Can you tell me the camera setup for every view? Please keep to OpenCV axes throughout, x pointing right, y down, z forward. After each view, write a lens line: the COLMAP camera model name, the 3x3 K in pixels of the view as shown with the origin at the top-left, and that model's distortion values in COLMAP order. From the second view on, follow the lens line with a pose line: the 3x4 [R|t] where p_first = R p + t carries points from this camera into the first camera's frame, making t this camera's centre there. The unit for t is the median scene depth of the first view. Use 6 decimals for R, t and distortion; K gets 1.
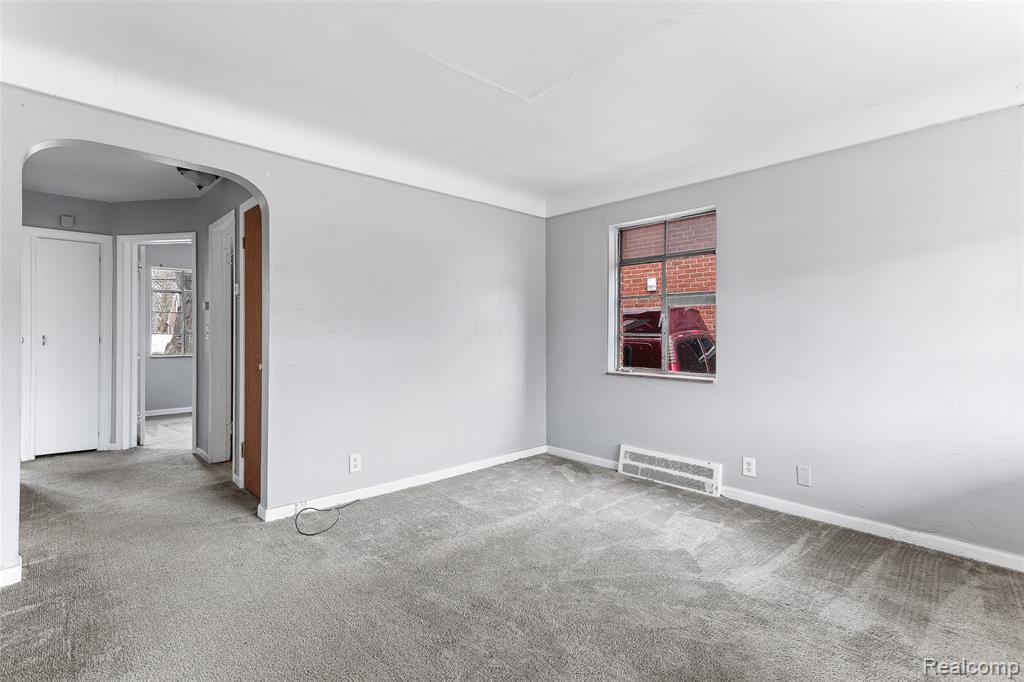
lens RADIAL K [[487.9, 0, 508.0], [0, 487.9, 332.4], [0, 0, 1]] dist [0.032436, 0.002719]
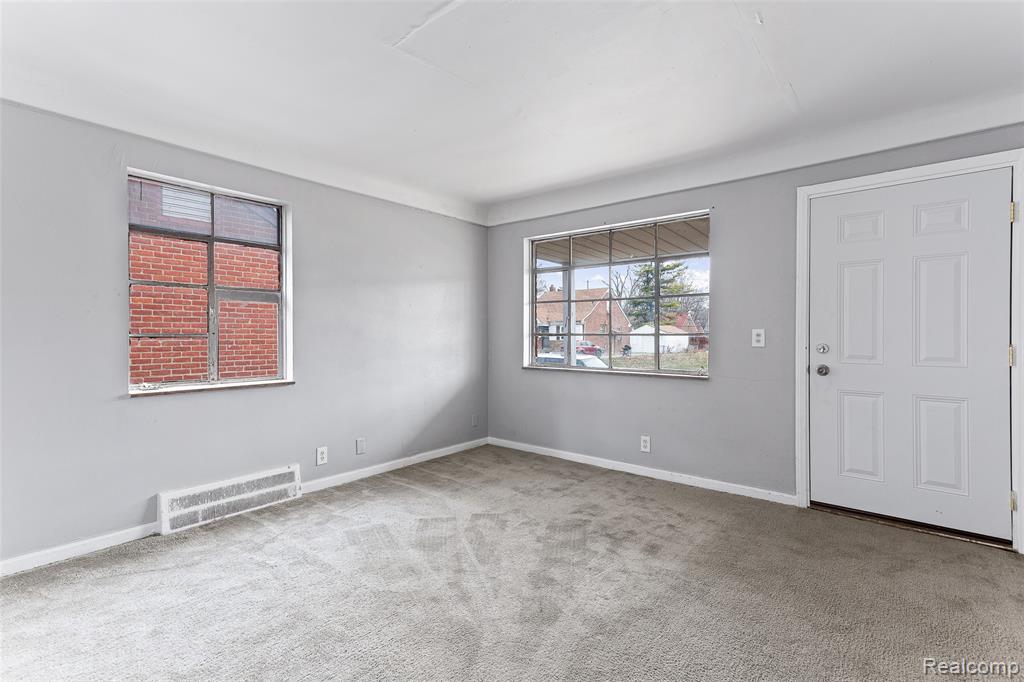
lens RADIAL K [[474.3, 0, 514.7], [0, 474.3, 340.0], [0, 0, 1]] dist [0.032302, 0.000955]
pose [[-0.141165, -0.014520, 0.989880, -0.612197], [-0.009259, 0.999868, 0.013346, -0.003226], [-0.989943, -0.007281, -0.141281, 0.717512]]
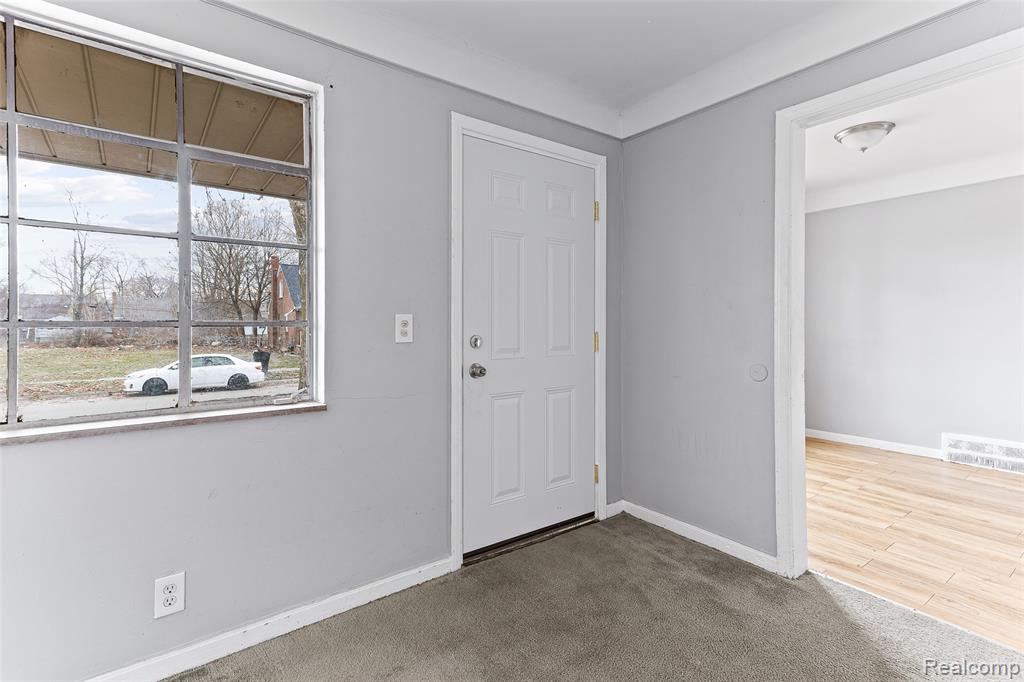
lens RADIAL K [[487.9, 0, 504.0], [0, 487.9, 321.9], [0, 0, 1]] dist [0.032436, 0.002719]
pose [[-0.992484, 0.002808, 0.122346, 0.097123], [0.001484, 0.999939, -0.010911, -0.000413], [-0.122369, -0.010647, -0.992428, 0.689046]]
